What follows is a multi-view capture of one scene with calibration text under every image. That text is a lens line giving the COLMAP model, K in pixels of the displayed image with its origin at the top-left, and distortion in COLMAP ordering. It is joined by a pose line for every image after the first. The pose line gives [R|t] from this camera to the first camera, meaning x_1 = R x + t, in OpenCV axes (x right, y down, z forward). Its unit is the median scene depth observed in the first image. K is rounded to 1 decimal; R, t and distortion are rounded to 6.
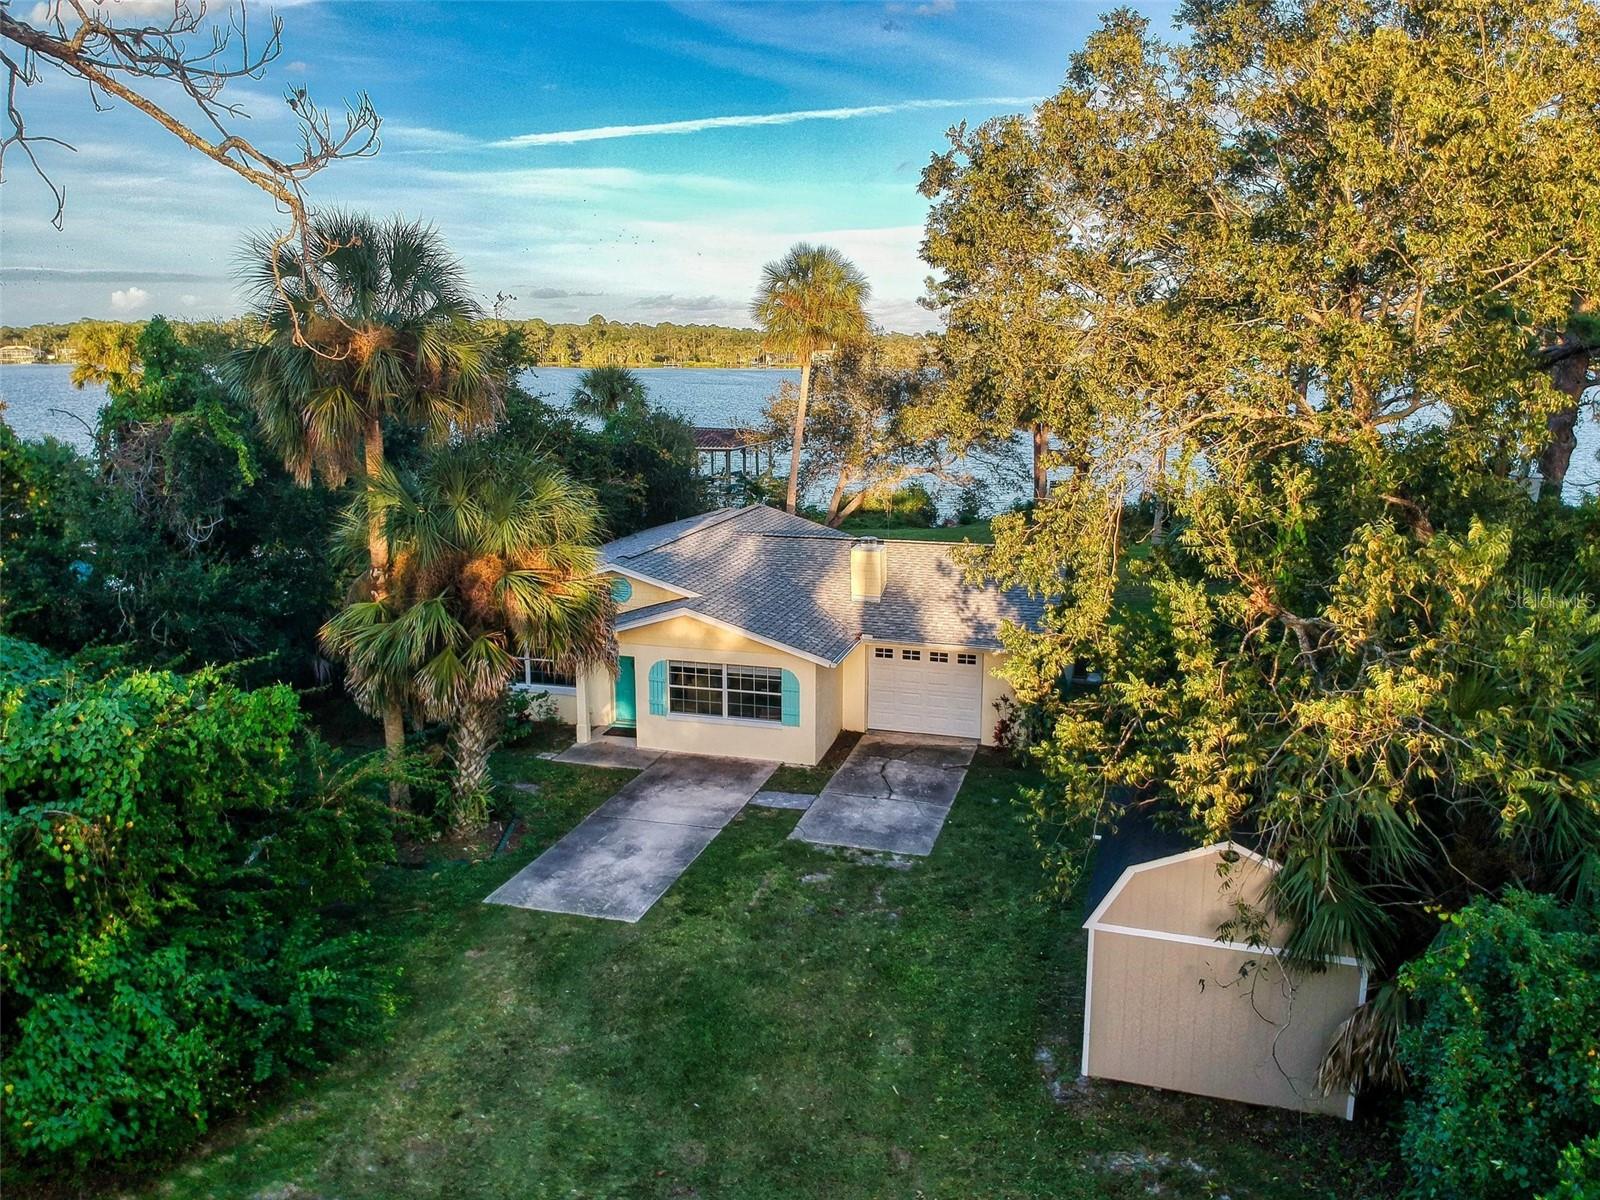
lens RADIAL K [[1177.1, 0, 800.0], [0, 1177.1, 600.0], [0, 0, 1]] dist [0.096521, -0.180693]
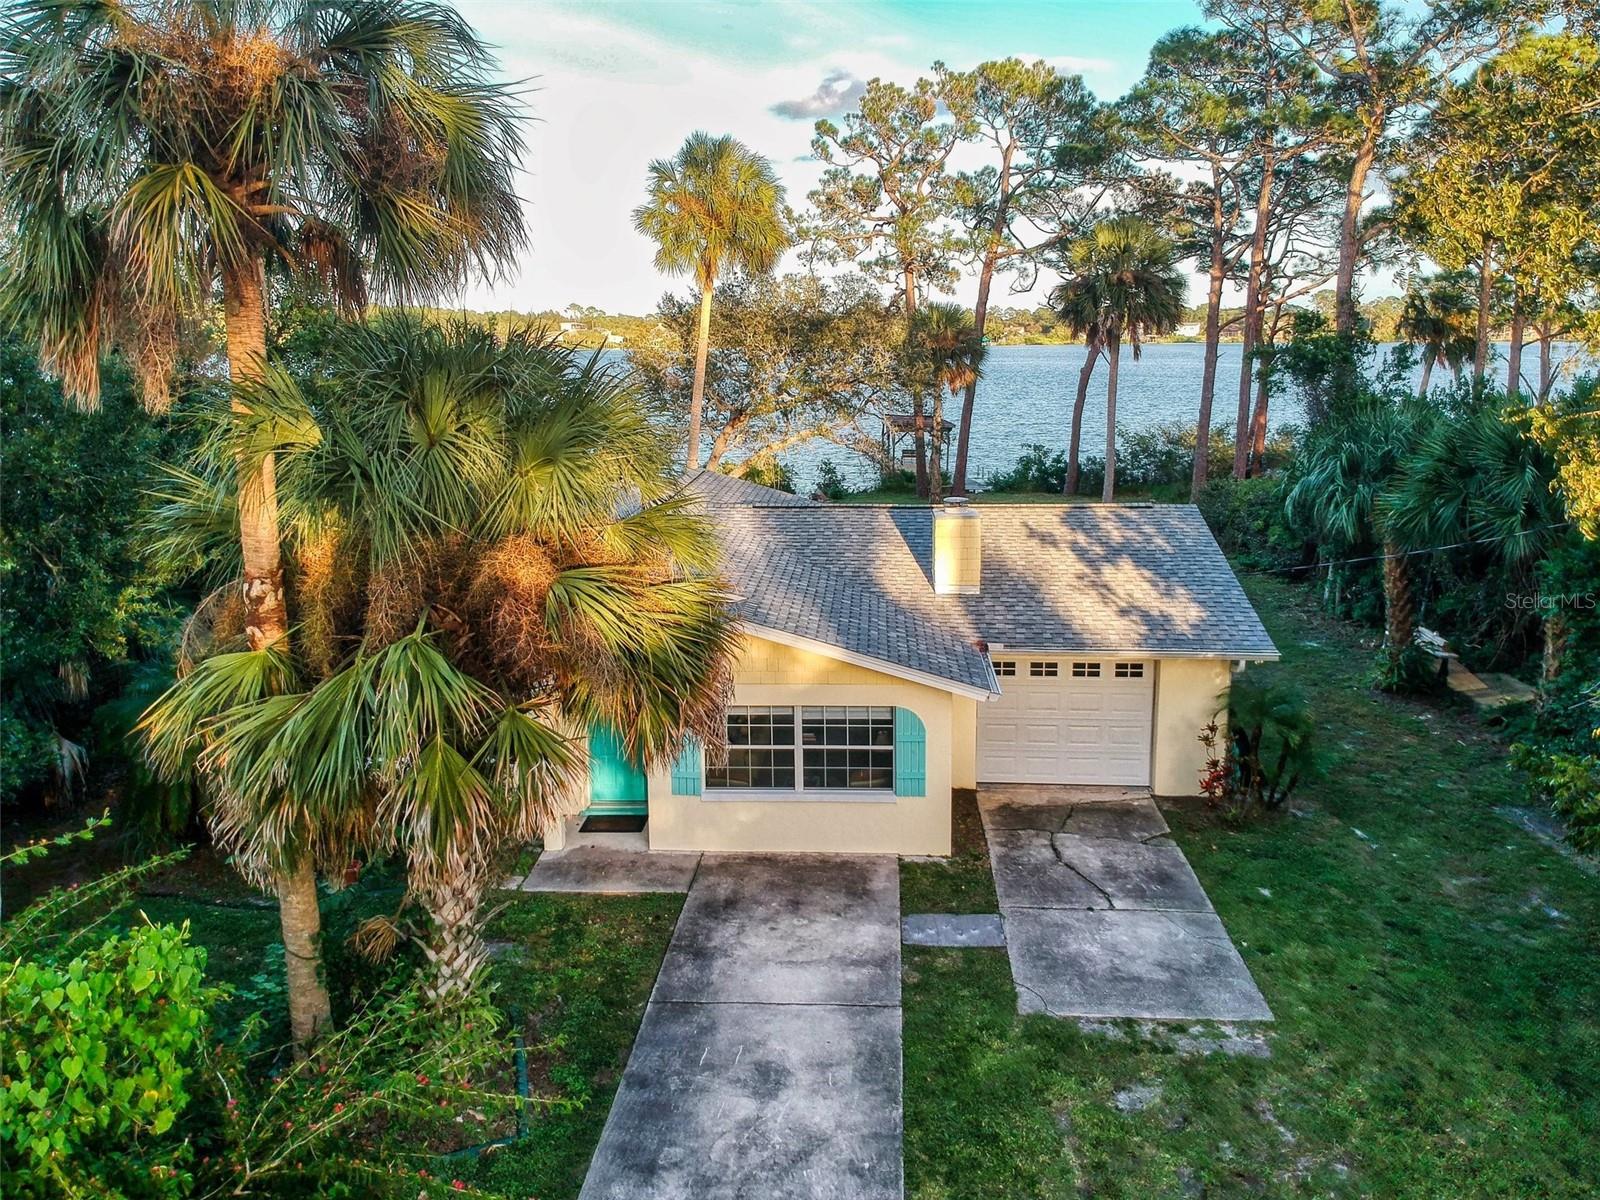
lens RADIAL K [[1252.2, 0, 830.5], [0, 1252.2, 584.4], [0, 0, 1]] dist [0.103542, -0.242167]
pose [[0.976353, -0.054242, 0.209265, -0.189319], [0.055177, 0.998476, 0.001368, -0.010077], [-0.209021, 0.010211, 0.977858, 0.360180]]
